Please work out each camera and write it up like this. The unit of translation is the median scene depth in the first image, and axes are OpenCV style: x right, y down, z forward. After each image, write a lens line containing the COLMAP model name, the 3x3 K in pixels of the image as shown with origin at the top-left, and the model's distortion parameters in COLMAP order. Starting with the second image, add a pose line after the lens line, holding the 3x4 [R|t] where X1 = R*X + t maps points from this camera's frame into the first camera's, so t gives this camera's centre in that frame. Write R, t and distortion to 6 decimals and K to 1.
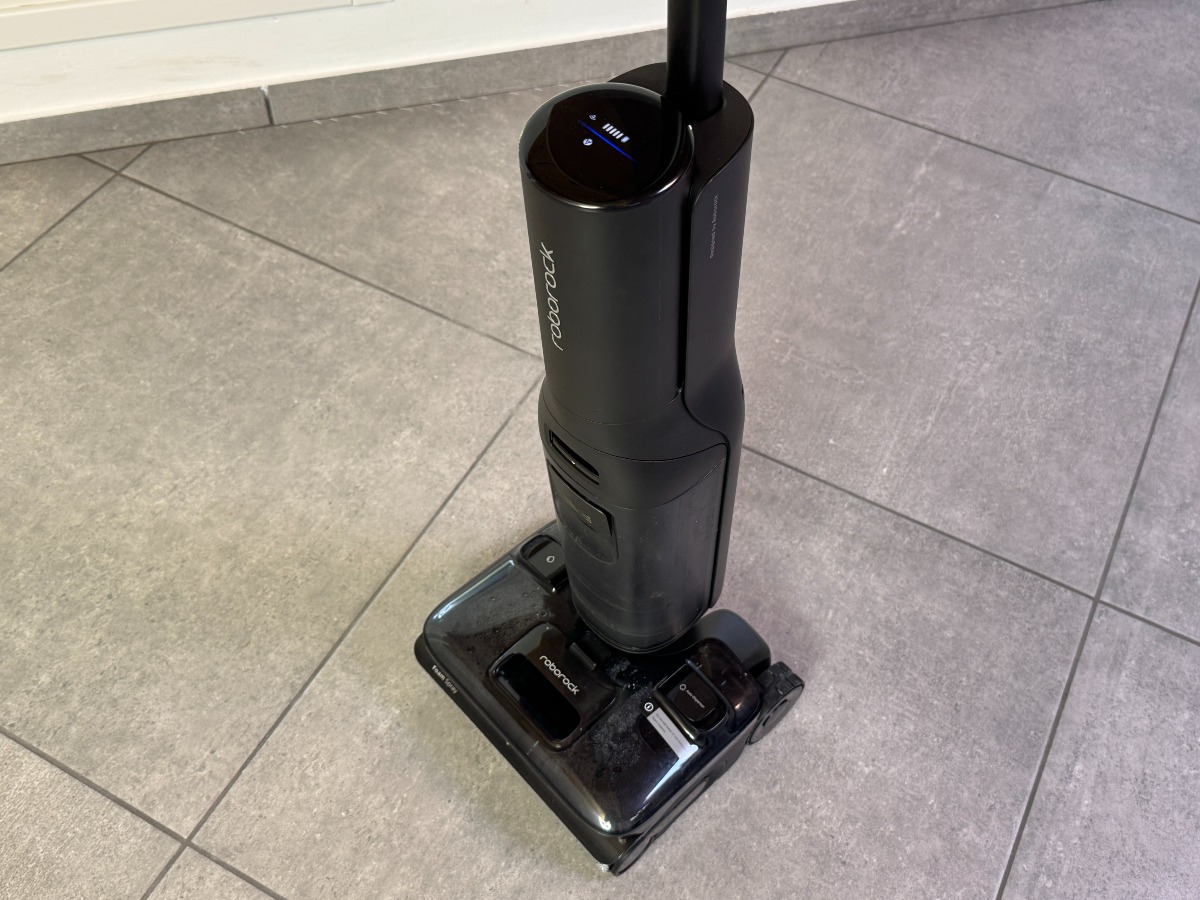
lens RADIAL K [[1183.8, 0, 595.9], [0, 1183.8, 460.0], [0, 0, 1]] dist [0.178041, -0.420514]
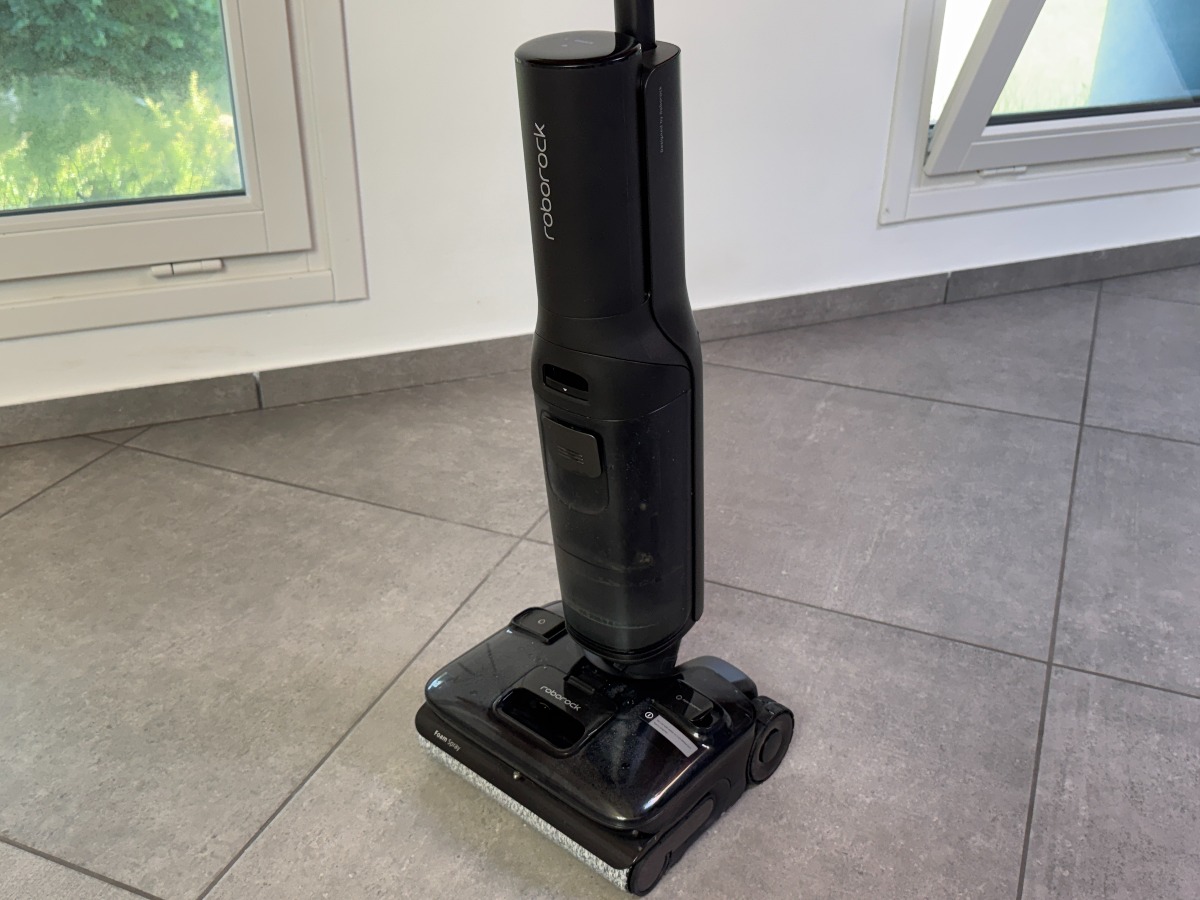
lens RADIAL K [[1183.8, 0, 595.9], [0, 1183.8, 460.0], [0, 0, 1]] dist [0.178041, -0.420514]
pose [[0.994641, -0.071517, 0.074663, -0.053203], [0.096398, 0.902545, -0.419666, 0.366144], [-0.037374, 0.424614, 0.904603, -0.030064]]
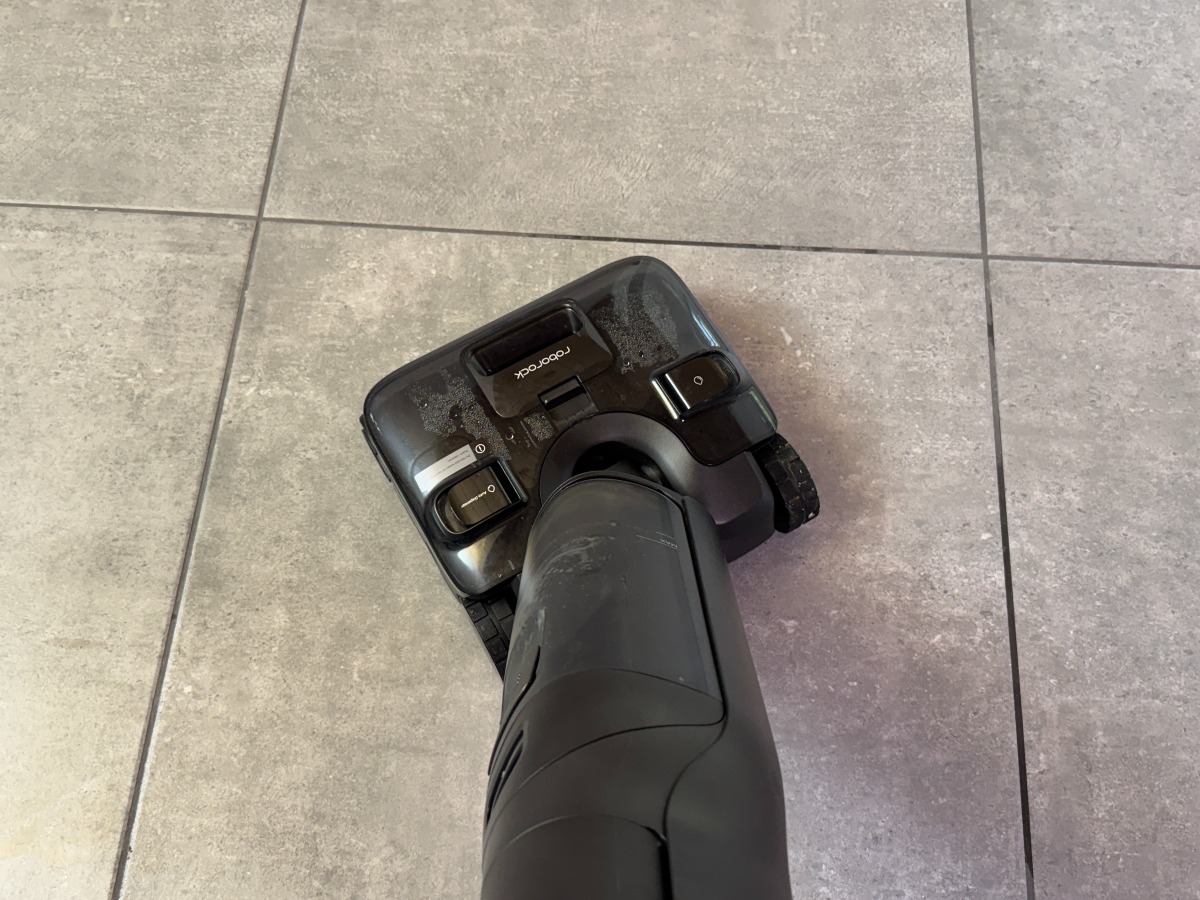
lens RADIAL K [[1183.8, 0, 595.9], [0, 1183.8, 460.0], [0, 0, 1]] dist [0.178041, -0.420514]
pose [[0.411234, 0.819261, -0.399622, 0.056711], [-0.714271, 0.561993, 0.417110, 0.193966], [0.566307, 0.113908, 0.816285, 0.015288]]
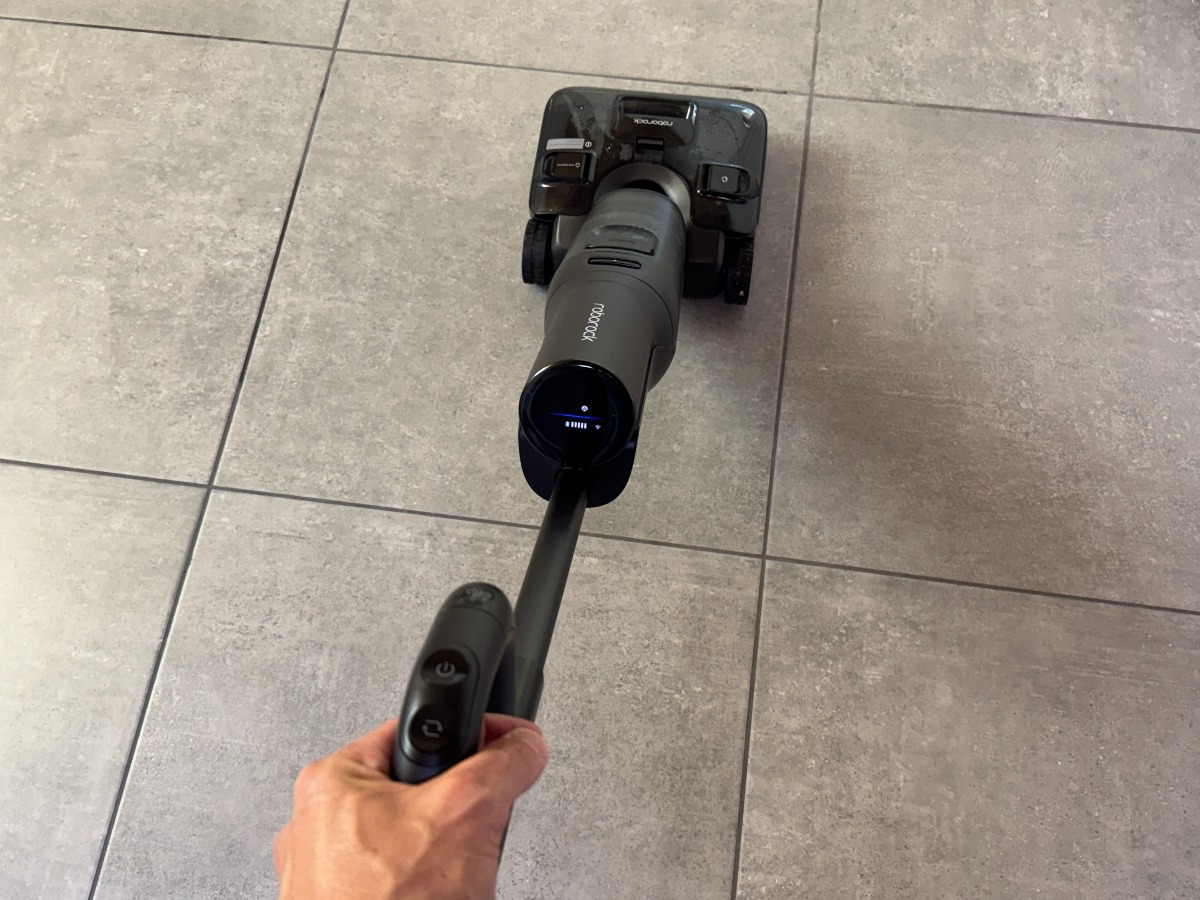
lens RADIAL K [[1183.8, 0, 595.9], [0, 1183.8, 460.0], [0, 0, 1]] dist [0.178041, -0.420514]
pose [[0.338802, 0.847666, -0.408259, 0.735650], [-0.725100, 0.511750, 0.460806, -0.318919], [0.599536, 0.139906, 0.788024, 0.044055]]
